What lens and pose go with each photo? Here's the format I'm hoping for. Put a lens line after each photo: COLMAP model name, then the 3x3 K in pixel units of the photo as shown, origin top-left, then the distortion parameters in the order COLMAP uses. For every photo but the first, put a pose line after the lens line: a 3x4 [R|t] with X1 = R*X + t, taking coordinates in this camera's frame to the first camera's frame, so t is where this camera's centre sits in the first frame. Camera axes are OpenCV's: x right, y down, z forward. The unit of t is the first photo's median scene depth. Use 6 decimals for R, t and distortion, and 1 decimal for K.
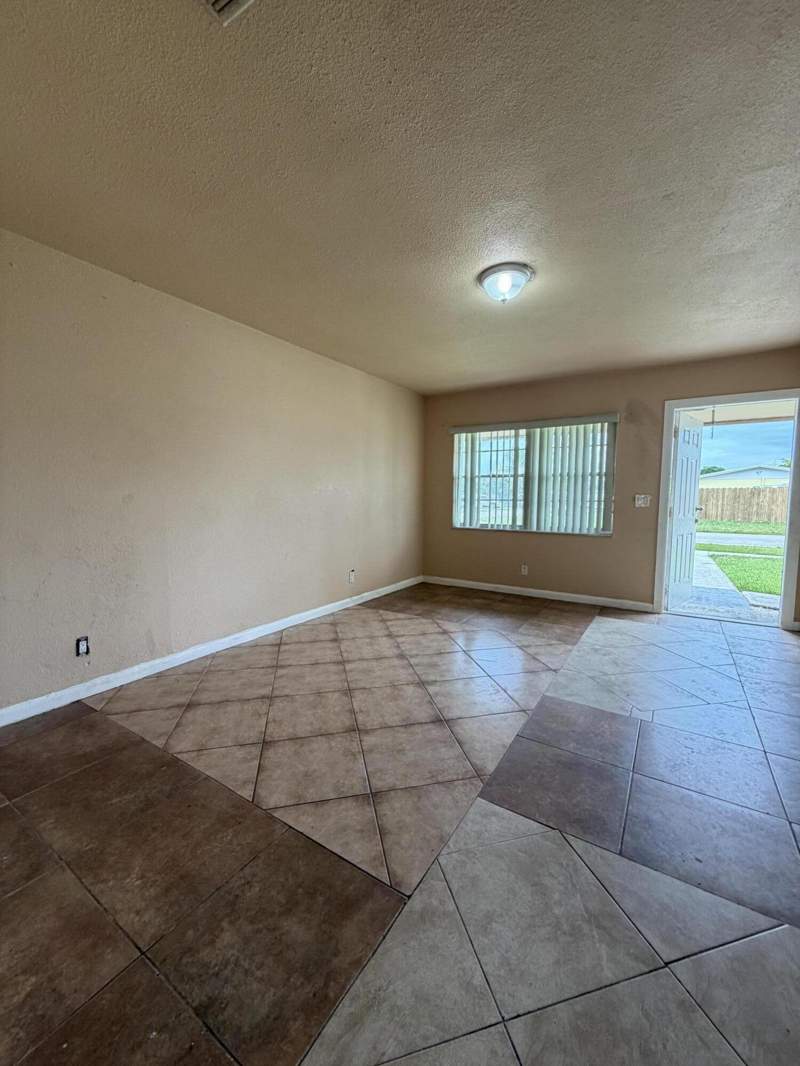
lens RADIAL K [[425.5, 0, 398.1], [0, 425.5, 531.6], [0, 0, 1]] dist [-0.001416, 0.000596]
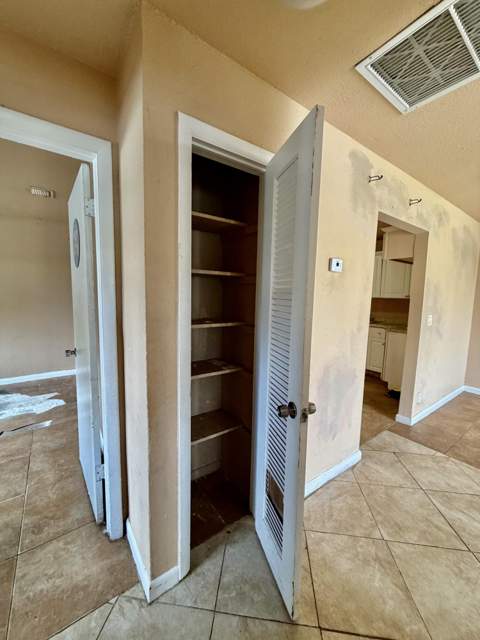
lens RADIAL K [[255.5, 0, 240.5], [0, 255.5, 319.0], [0, 0, 1]] dist [-0.001416, 0.000596]
pose [[-0.361085, 0.082002, -0.928920, 0.610336], [-0.099003, 0.987126, 0.125624, -0.050212], [0.927263, 0.137327, -0.348318, -0.059981]]
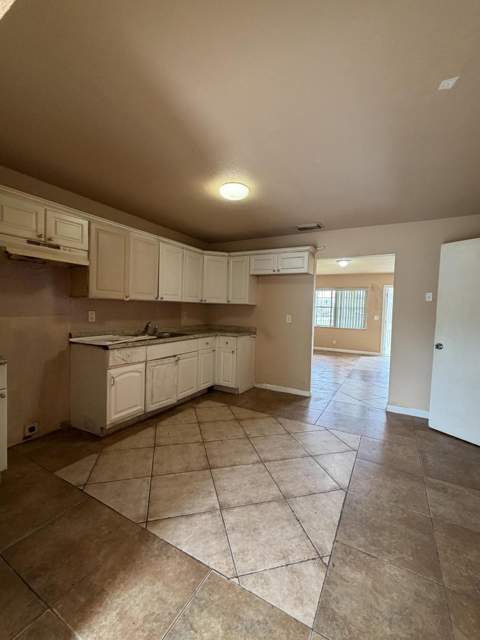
lens RADIAL K [[270.8, 0, 238.6], [0, 270.8, 321.3], [0, 0, 1]] dist [-0.007337, 0.000055]
pose [[0.997820, 0.021324, 0.062461, -0.530722], [-0.019080, 0.999158, -0.036315, 0.041440], [-0.063183, 0.035044, 0.997387, -0.863827]]
